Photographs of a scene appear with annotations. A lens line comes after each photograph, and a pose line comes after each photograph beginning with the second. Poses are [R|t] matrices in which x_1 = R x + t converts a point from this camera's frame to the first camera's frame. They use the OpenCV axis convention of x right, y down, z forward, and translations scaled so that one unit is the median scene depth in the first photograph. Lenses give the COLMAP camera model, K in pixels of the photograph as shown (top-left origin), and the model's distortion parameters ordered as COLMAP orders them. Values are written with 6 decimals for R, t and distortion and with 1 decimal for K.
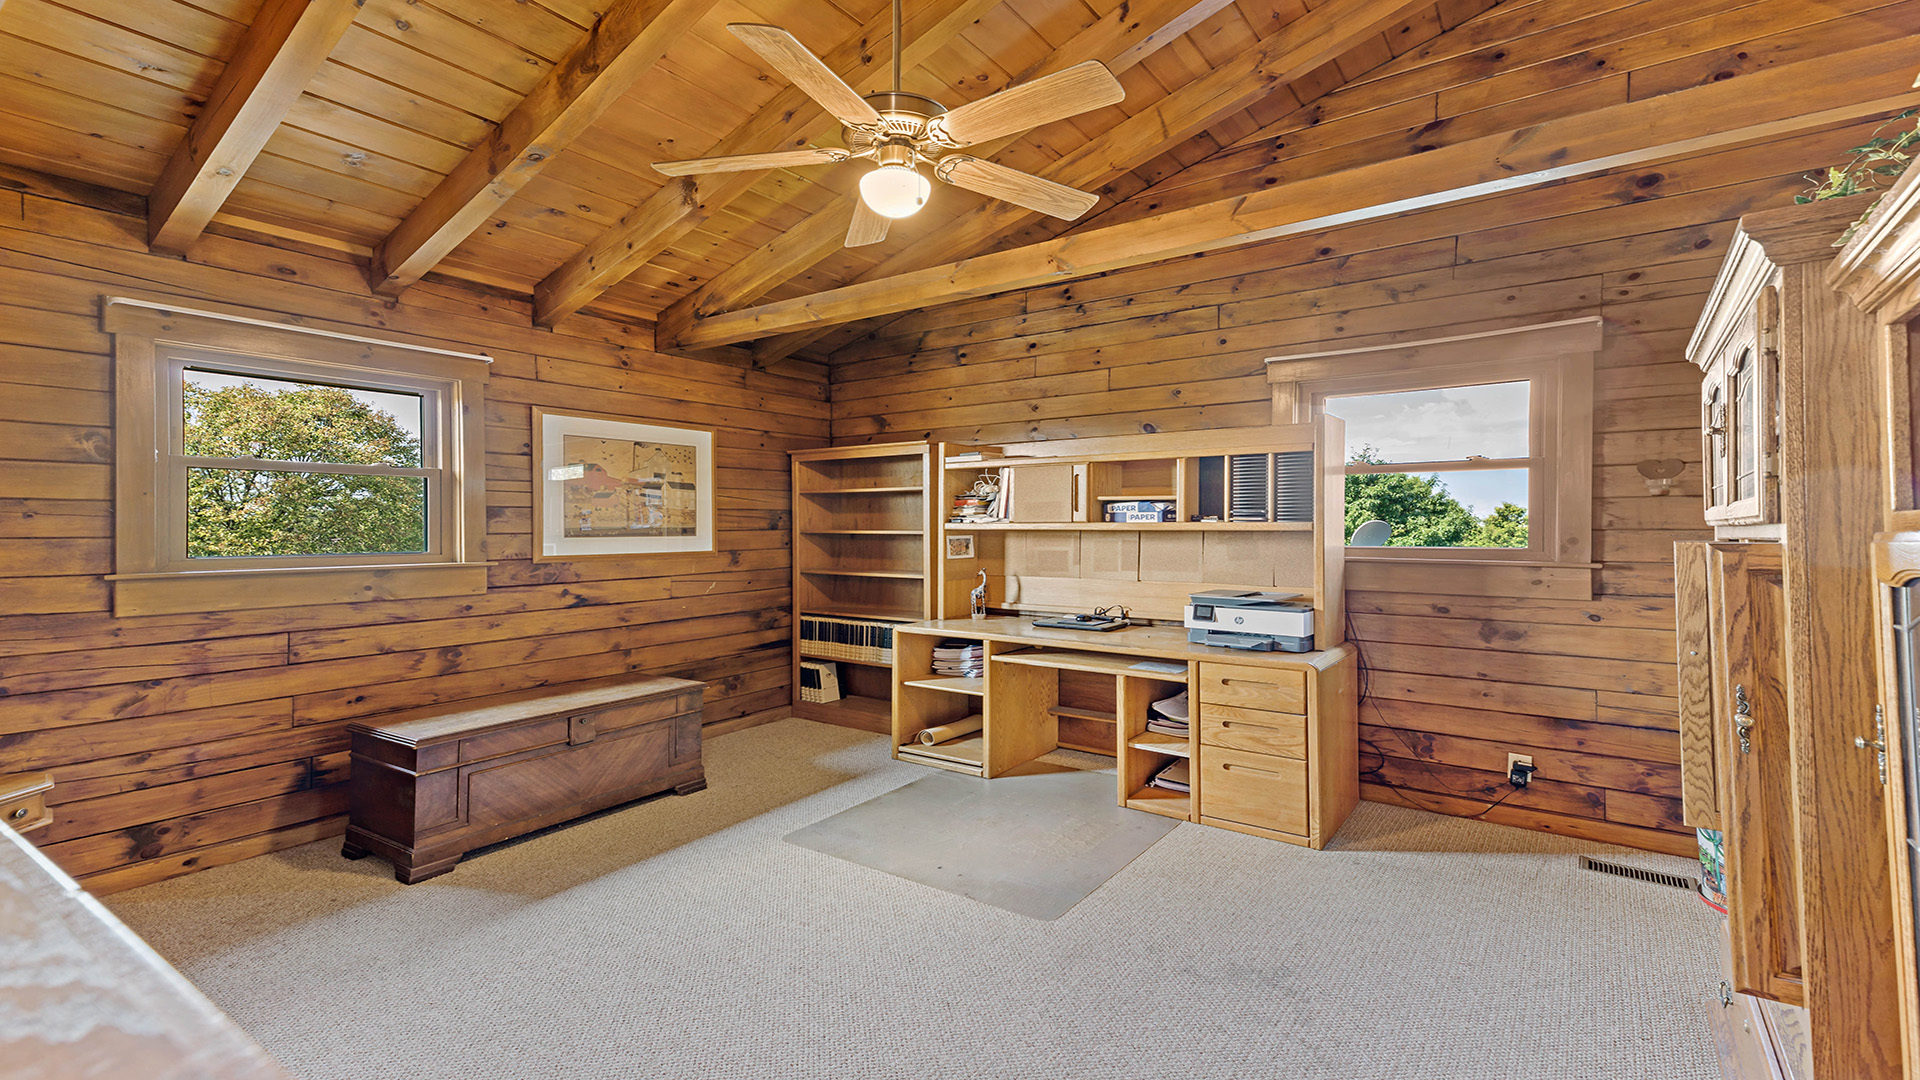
lens RADIAL K [[848.7, 0, 960.0], [0, 848.7, 540.0], [0, 0, 1]] dist [0.058220, -0.014630]
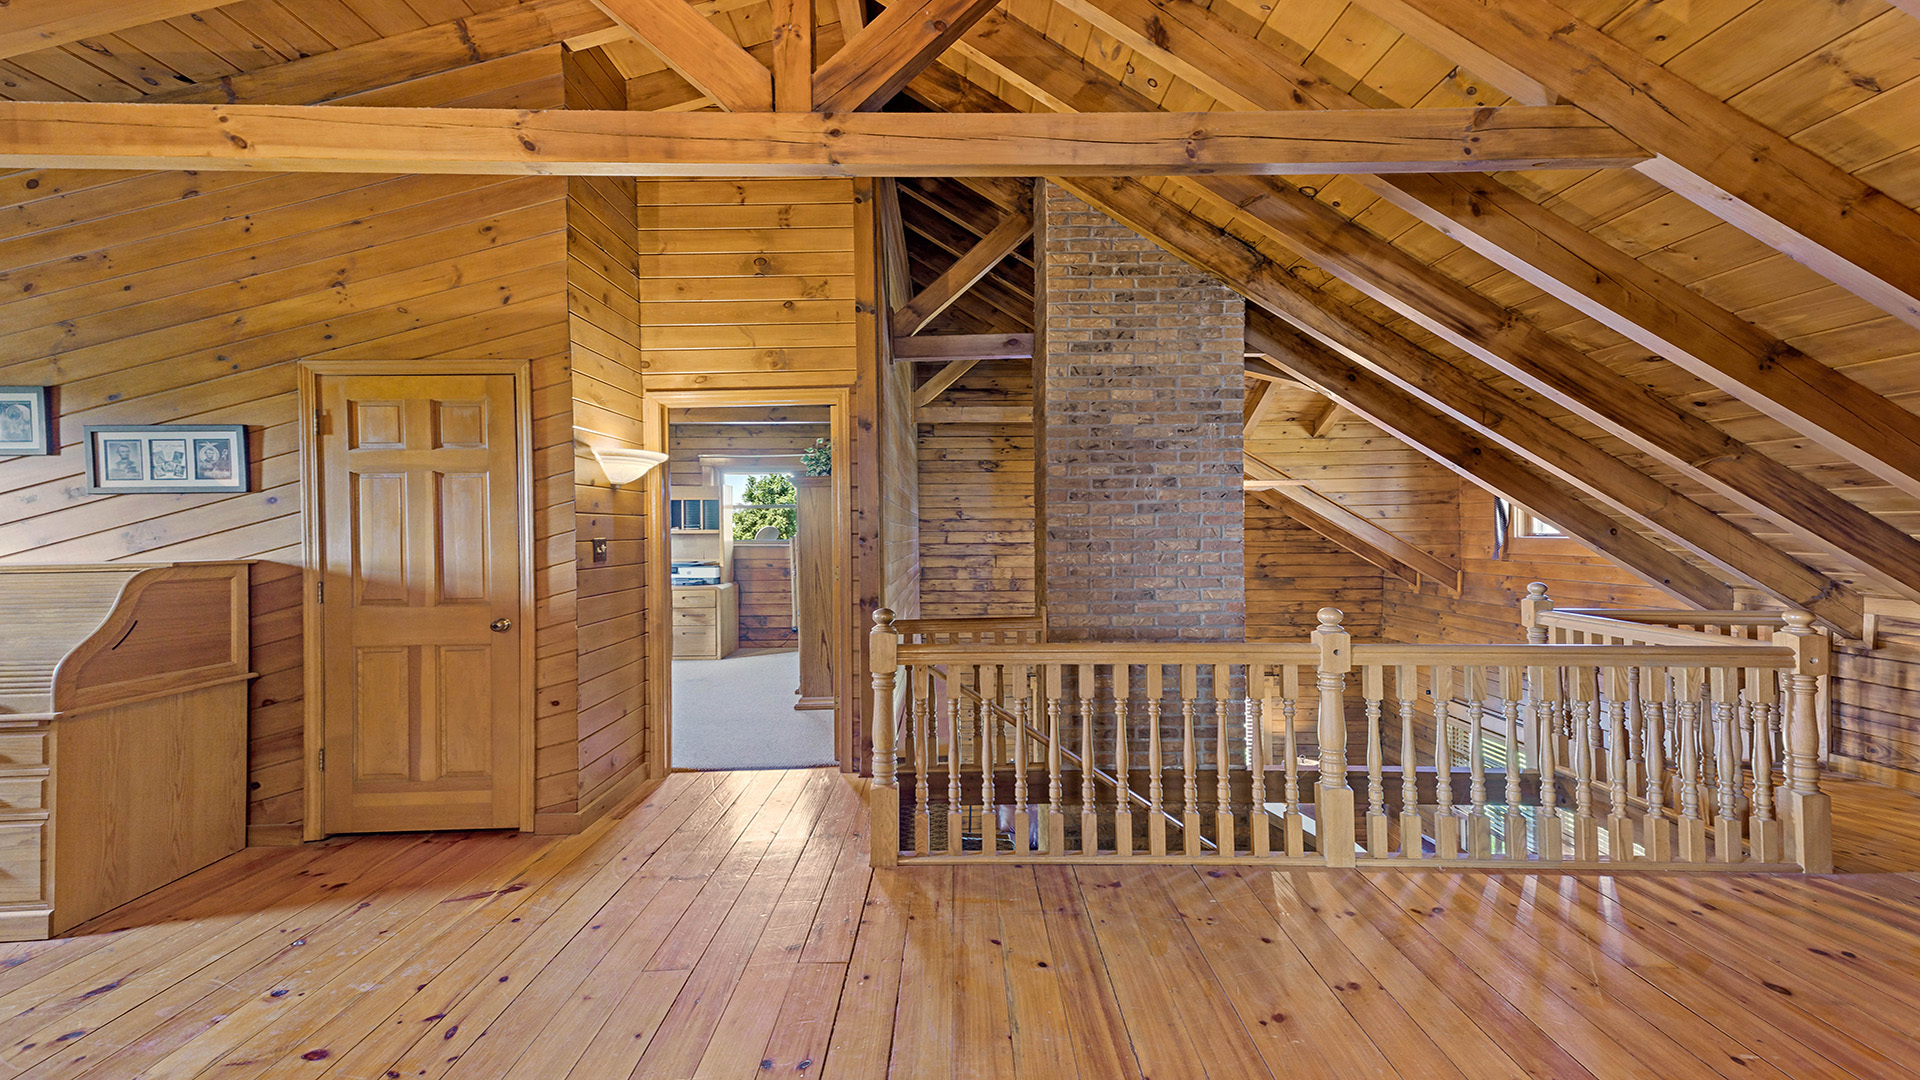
lens RADIAL K [[850.5, 0, 946.4], [0, 850.5, 534.7], [0, 0, 1]] dist [0.059362, -0.014427]
pose [[0.810952, -0.007327, 0.585066, -0.437438], [0.012664, 0.999907, -0.005031, 0.011331], [-0.584975, 0.011489, 0.810970, -1.218118]]
